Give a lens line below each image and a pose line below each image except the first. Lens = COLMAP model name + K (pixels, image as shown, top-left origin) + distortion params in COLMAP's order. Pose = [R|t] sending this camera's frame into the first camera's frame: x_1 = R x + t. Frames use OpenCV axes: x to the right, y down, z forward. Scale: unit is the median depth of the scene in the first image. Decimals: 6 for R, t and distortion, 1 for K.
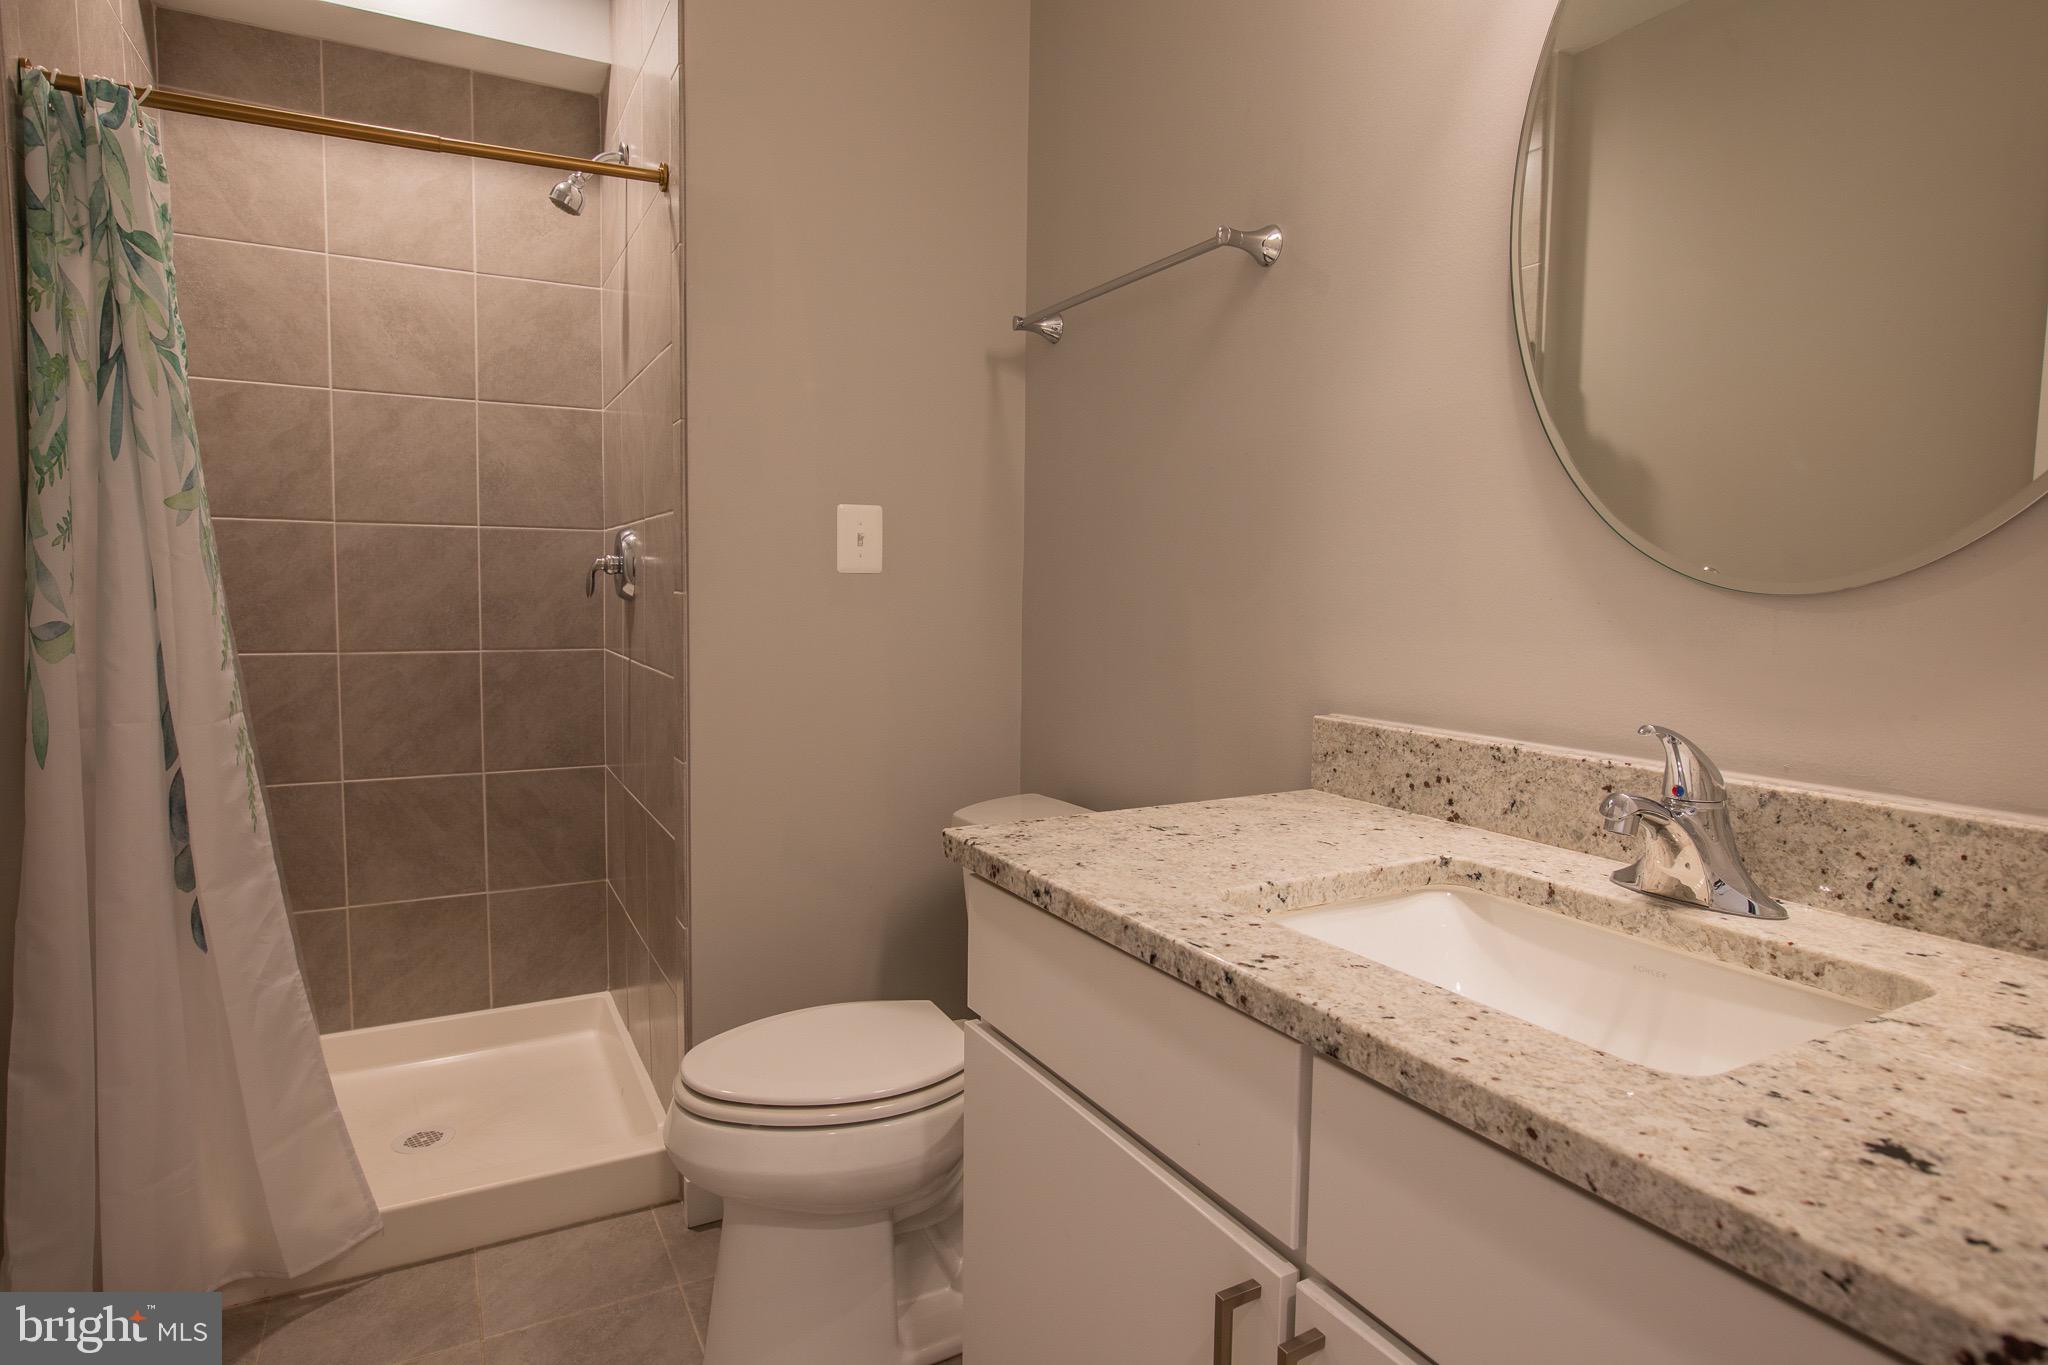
lens RADIAL K [[1119.2, 0, 1014.5], [0, 1119.2, 673.3], [0, 0, 1]] dist [-0.037074, 0.022572]
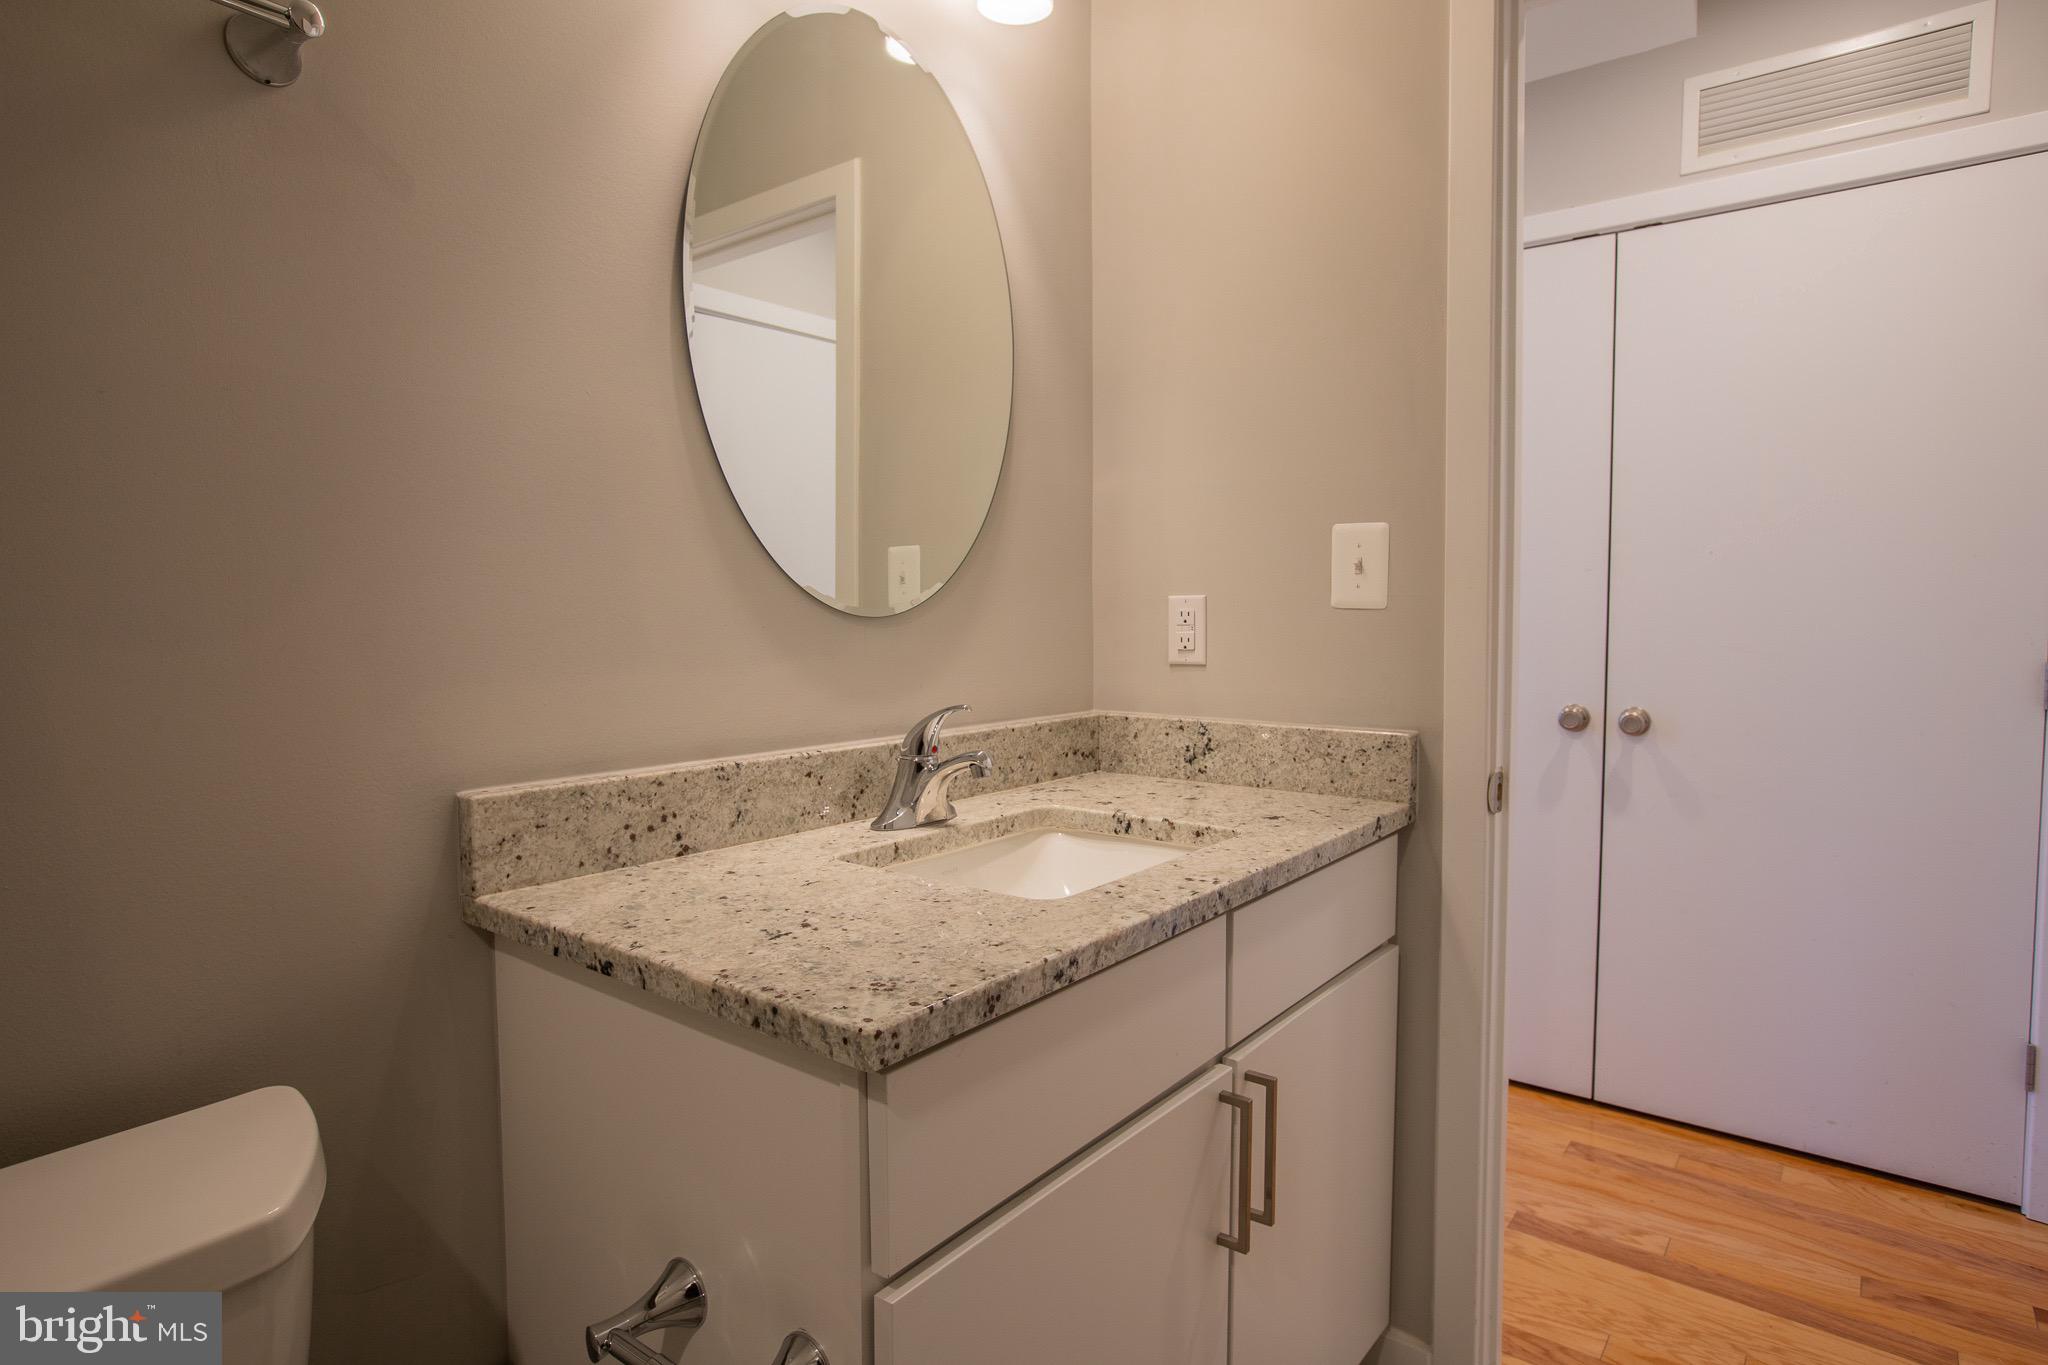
lens RADIAL K [[1119.2, 0, 1011.4], [0, 1119.2, 683.3], [0, 0, 1]] dist [-0.037074, 0.022572]
pose [[-0.406518, -0.065856, 0.911266, -0.640552], [0.071280, 0.992073, 0.103495, -0.102973], [-0.910858, 0.107028, -0.398601, 1.179633]]
